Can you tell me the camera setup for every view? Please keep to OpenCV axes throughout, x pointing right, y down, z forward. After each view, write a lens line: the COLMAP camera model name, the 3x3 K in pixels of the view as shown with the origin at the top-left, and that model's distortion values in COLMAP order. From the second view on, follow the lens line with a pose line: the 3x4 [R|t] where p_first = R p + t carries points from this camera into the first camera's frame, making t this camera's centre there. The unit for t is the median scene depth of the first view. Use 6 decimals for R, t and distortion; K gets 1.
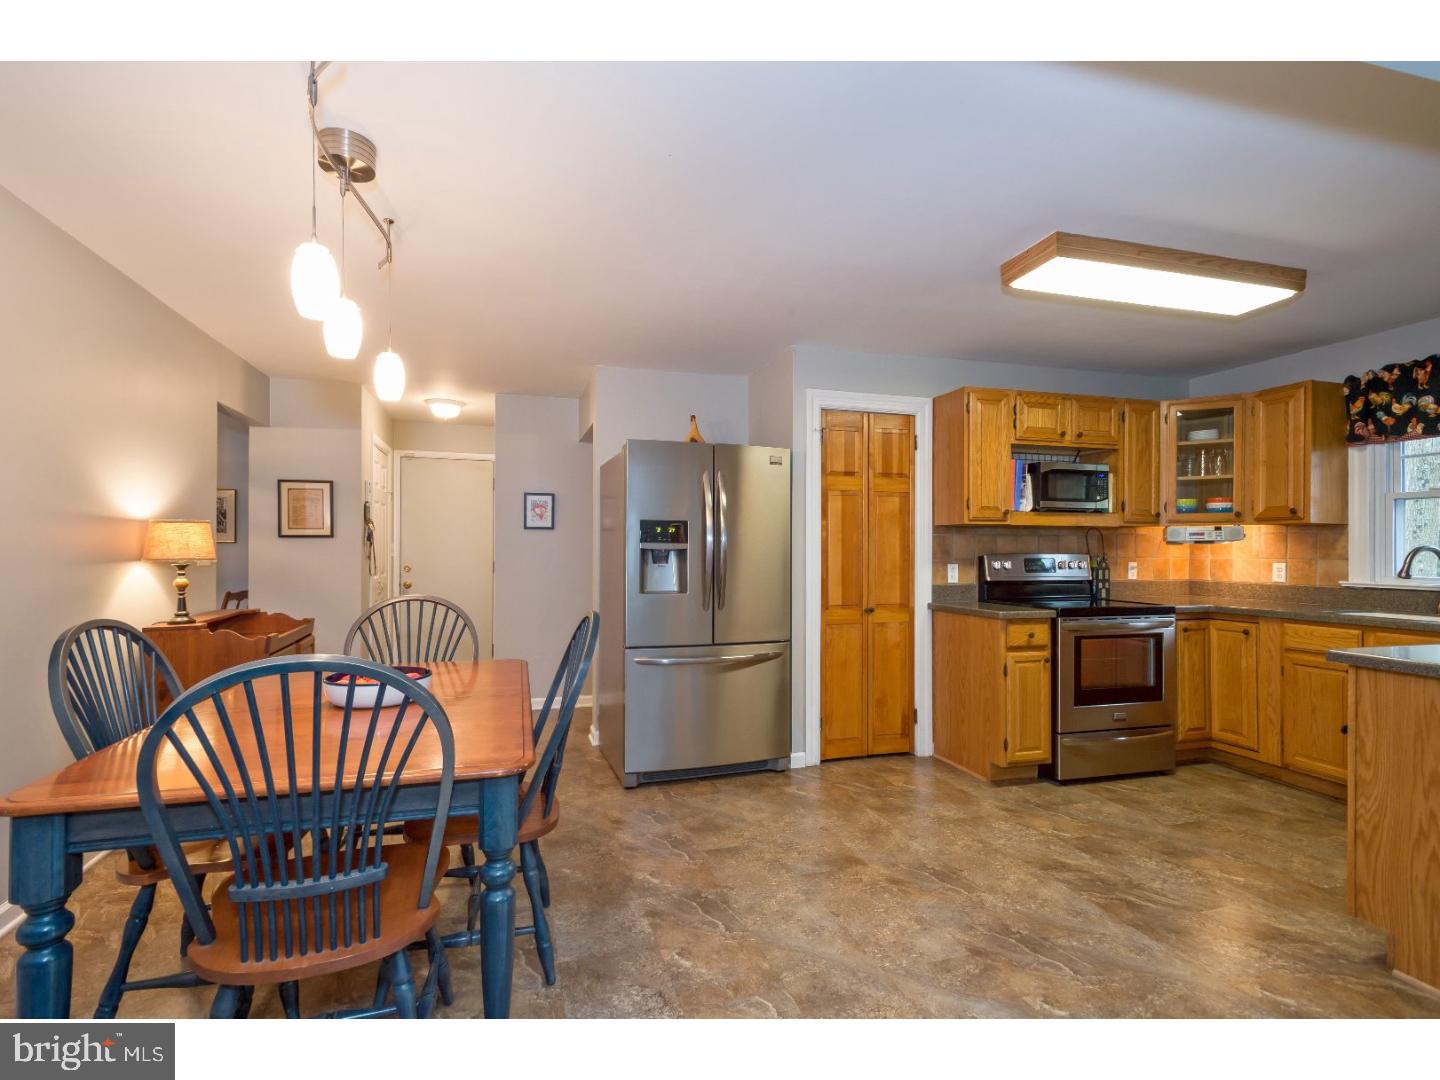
lens RADIAL K [[676.0, 0, 726.6], [0, 676.0, 543.8], [0, 0, 1]] dist [0.011664, -0.000752]
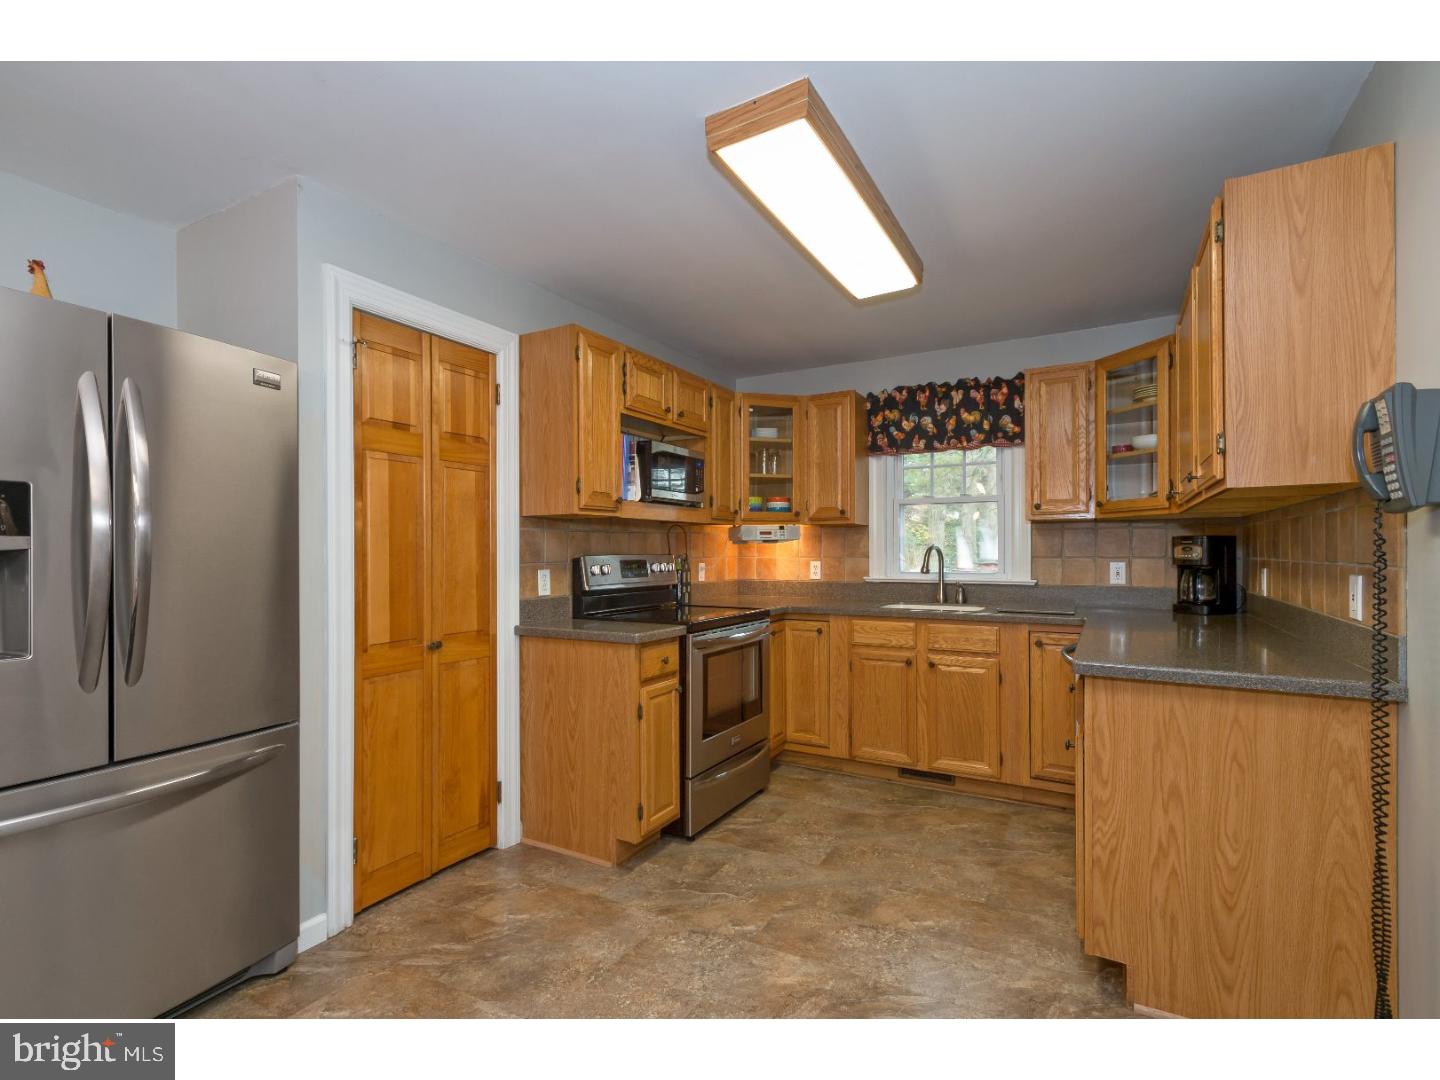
lens RADIAL K [[676.0, 0, 709.2], [0, 676.0, 549.5], [0, 0, 1]] dist [0.011664, -0.000752]
pose [[0.735305, -0.003370, 0.677728, -0.031093], [-0.000822, 0.999982, 0.005863, 0.004080], [-0.677735, -0.004868, 0.735290, 0.368773]]
